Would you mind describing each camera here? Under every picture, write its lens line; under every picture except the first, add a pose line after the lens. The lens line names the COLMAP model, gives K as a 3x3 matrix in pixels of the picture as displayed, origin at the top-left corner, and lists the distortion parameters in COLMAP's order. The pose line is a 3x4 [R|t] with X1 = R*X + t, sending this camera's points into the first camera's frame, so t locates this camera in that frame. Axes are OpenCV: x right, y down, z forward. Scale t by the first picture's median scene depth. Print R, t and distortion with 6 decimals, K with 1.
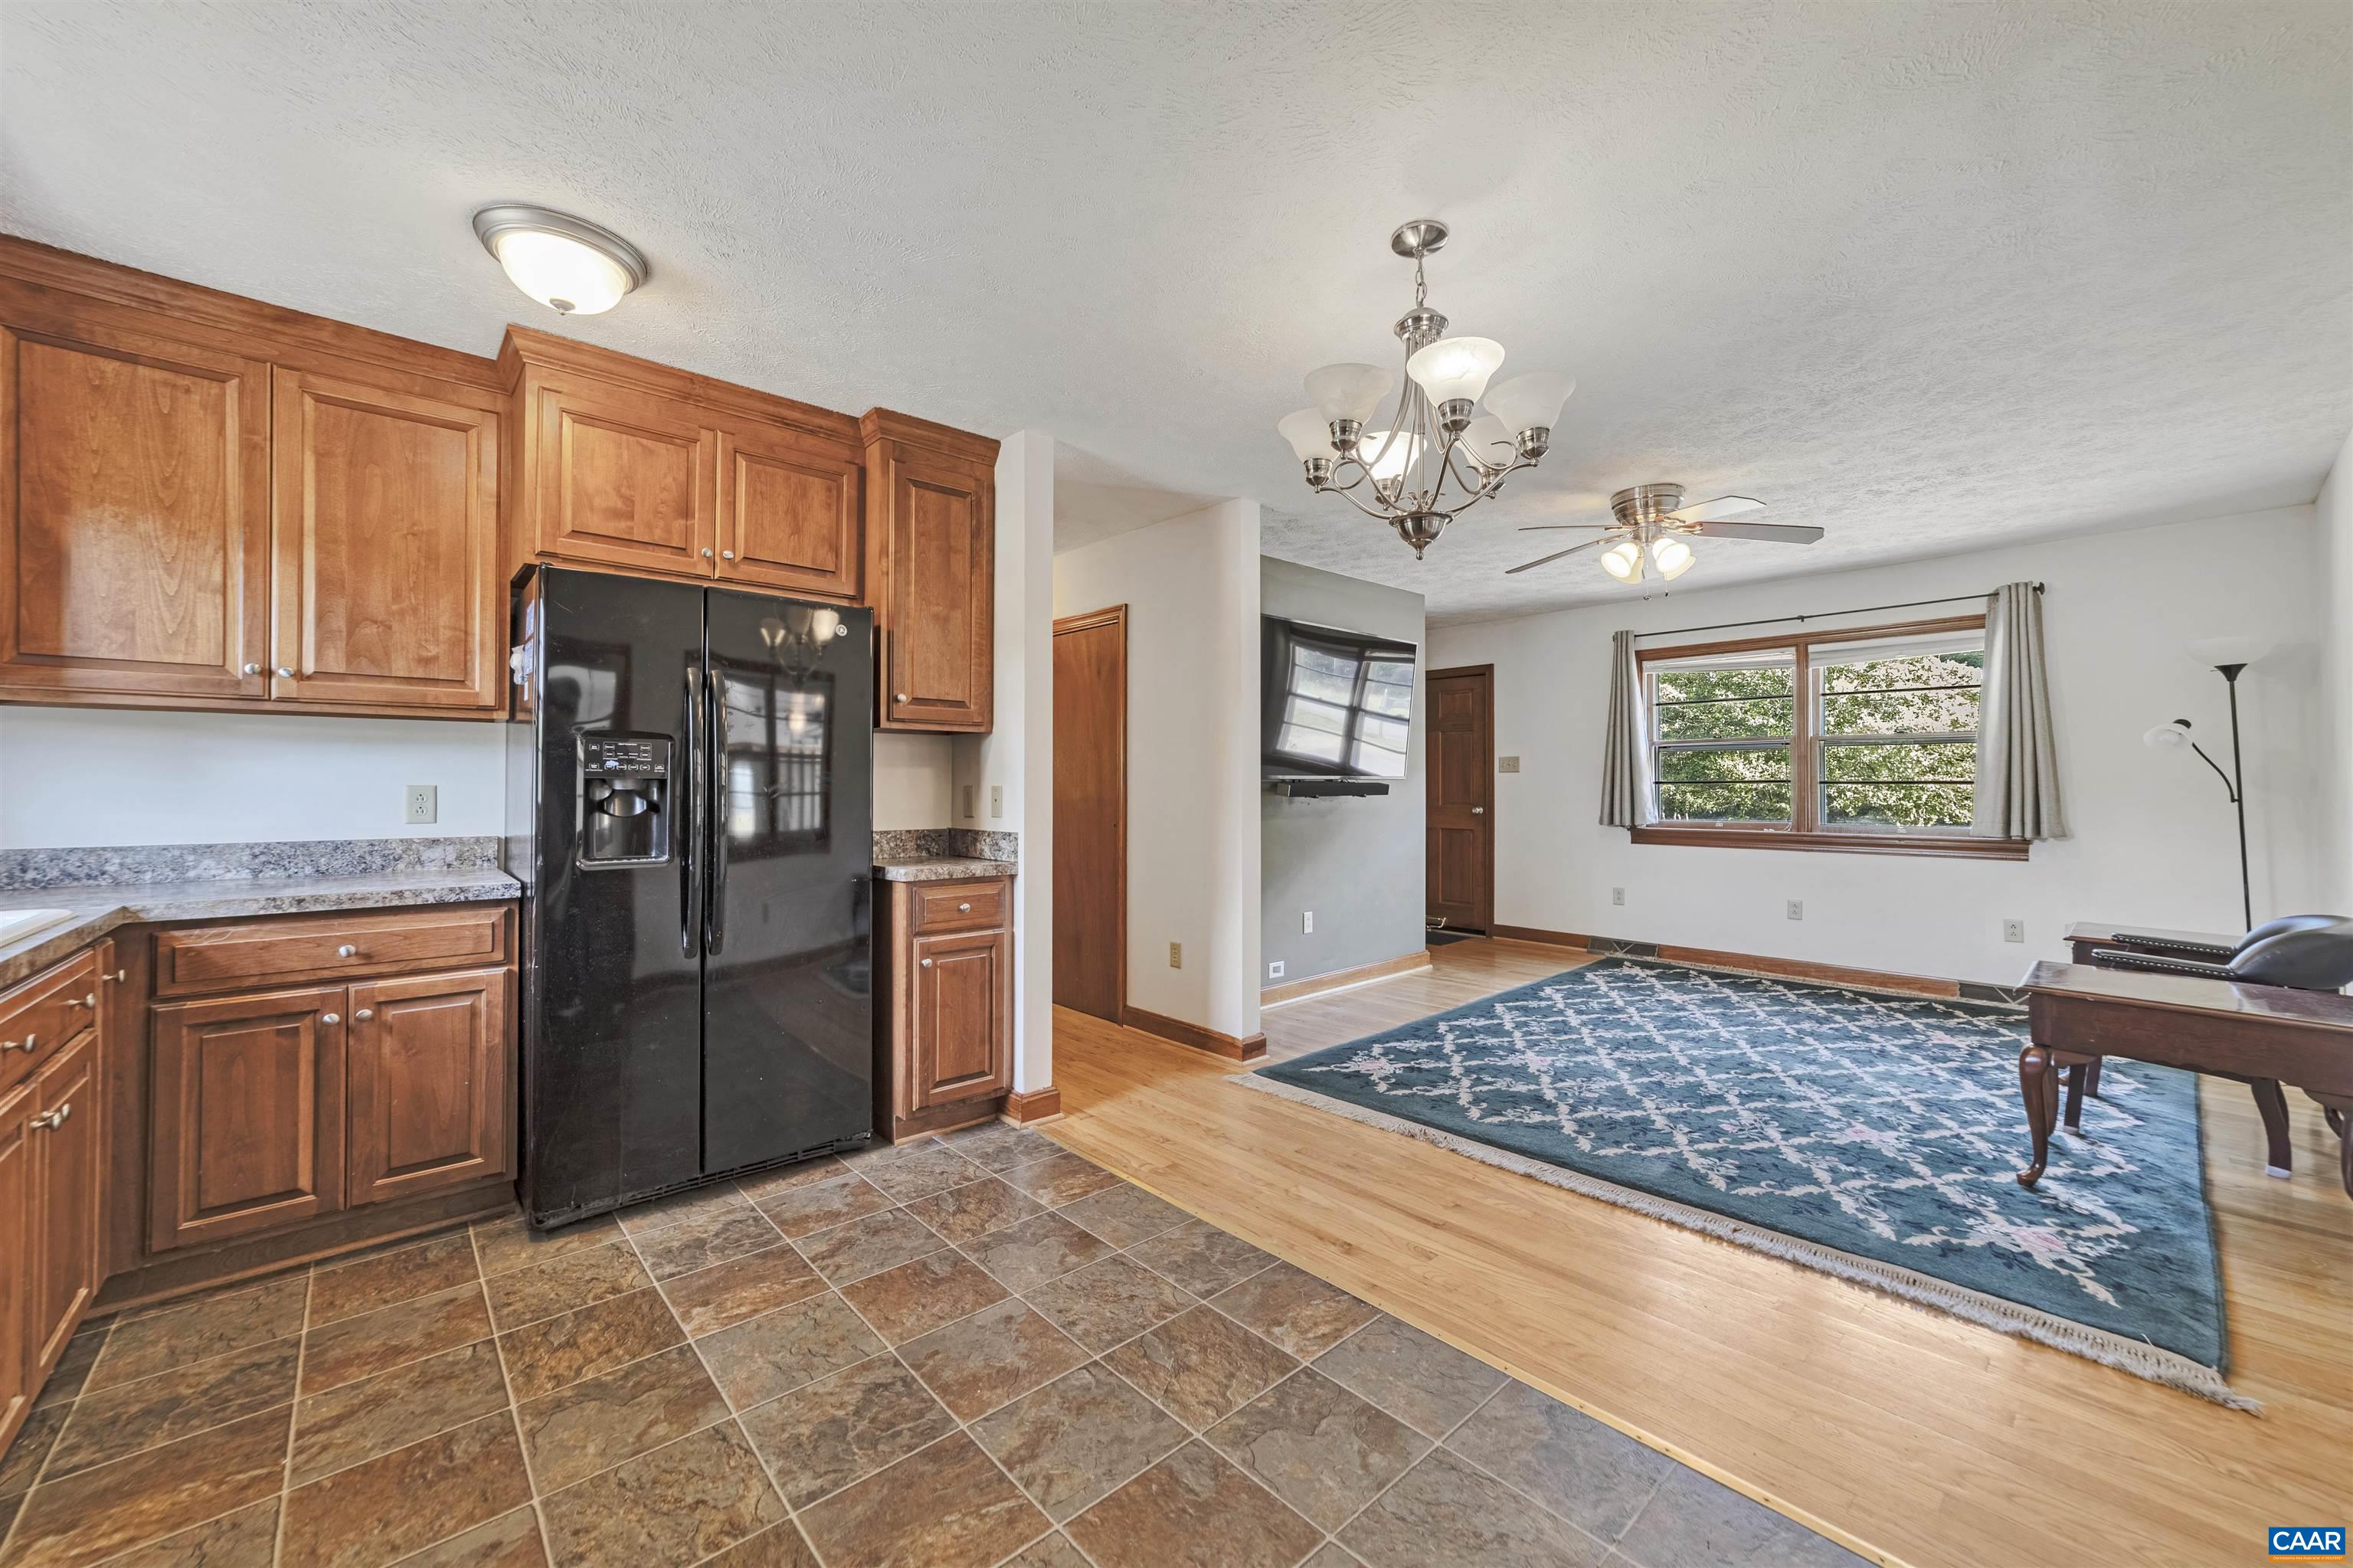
lens RADIAL K [[908.8, 0, 1168.9], [0, 908.8, 777.3], [0, 0, 1]] dist [-0.015110, 0.007617]
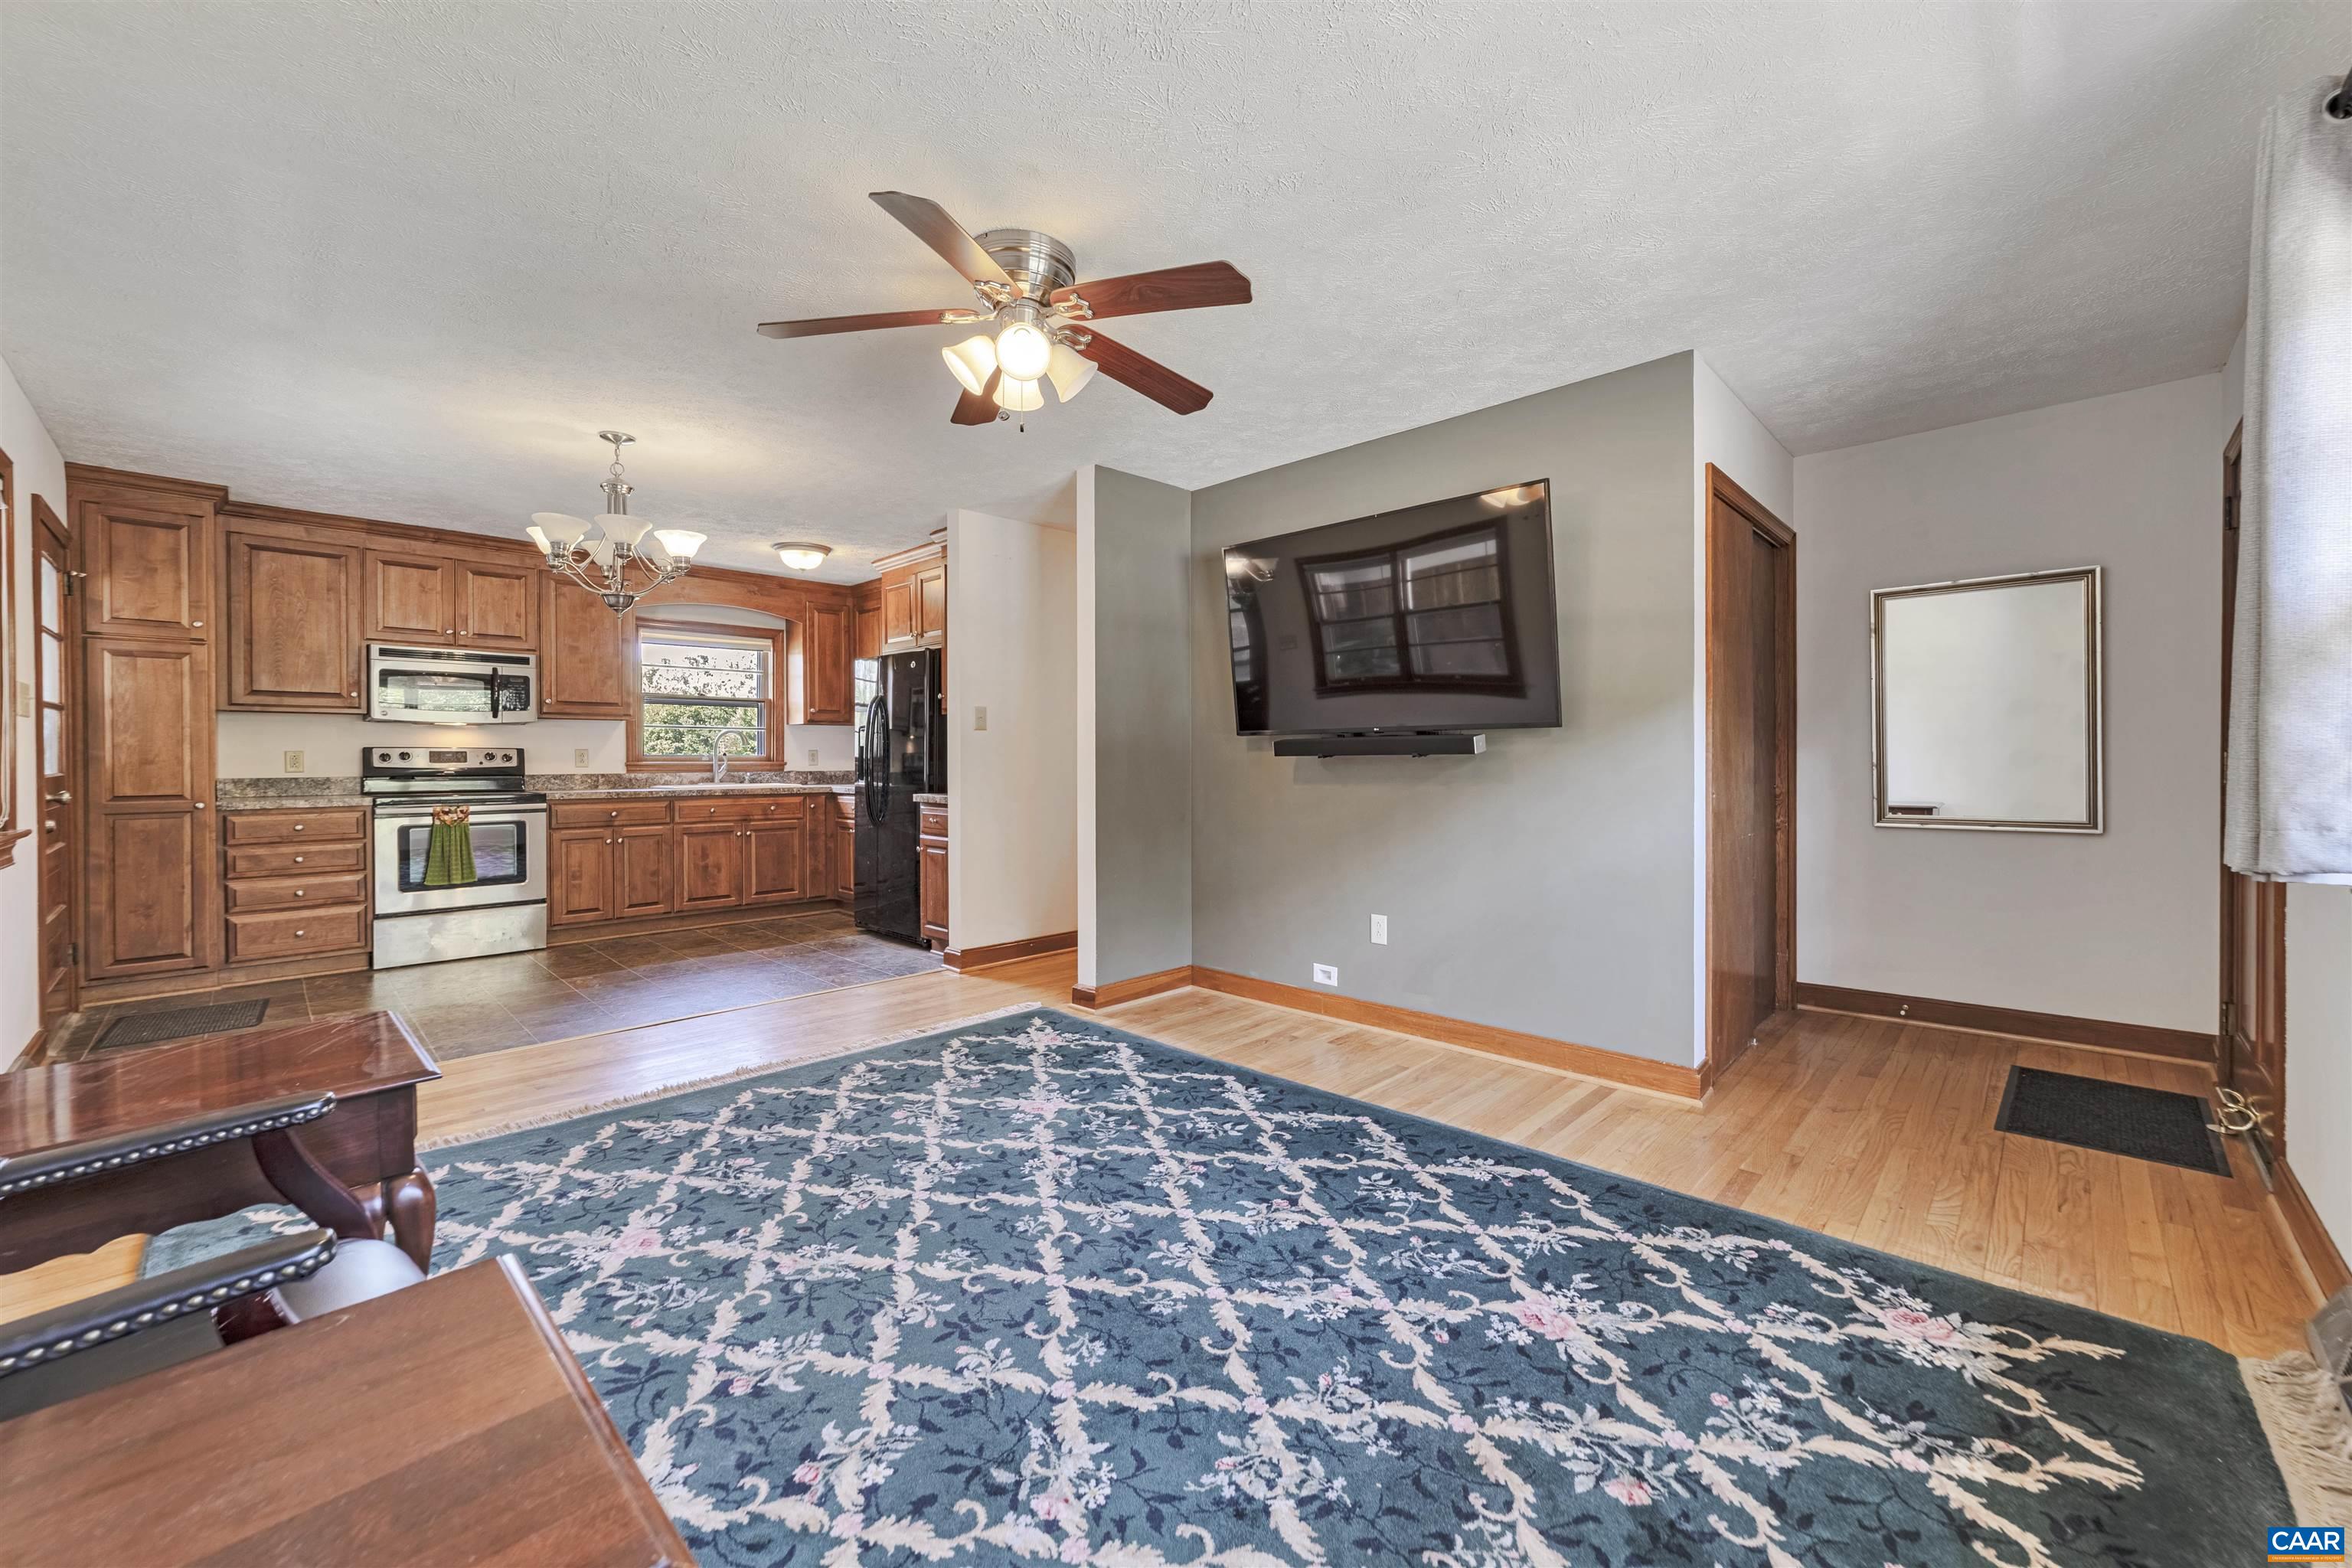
lens RADIAL K [[908.3, 0, 1198.5], [0, 908.3, 762.0], [0, 0, 1]] dist [-0.015110, 0.007617]
pose [[0.082550, 0.002949, -0.996583, 1.171839], [0.012030, 0.999920, 0.003956, 0.029672], [0.996514, -0.012316, 0.082508, 1.085762]]
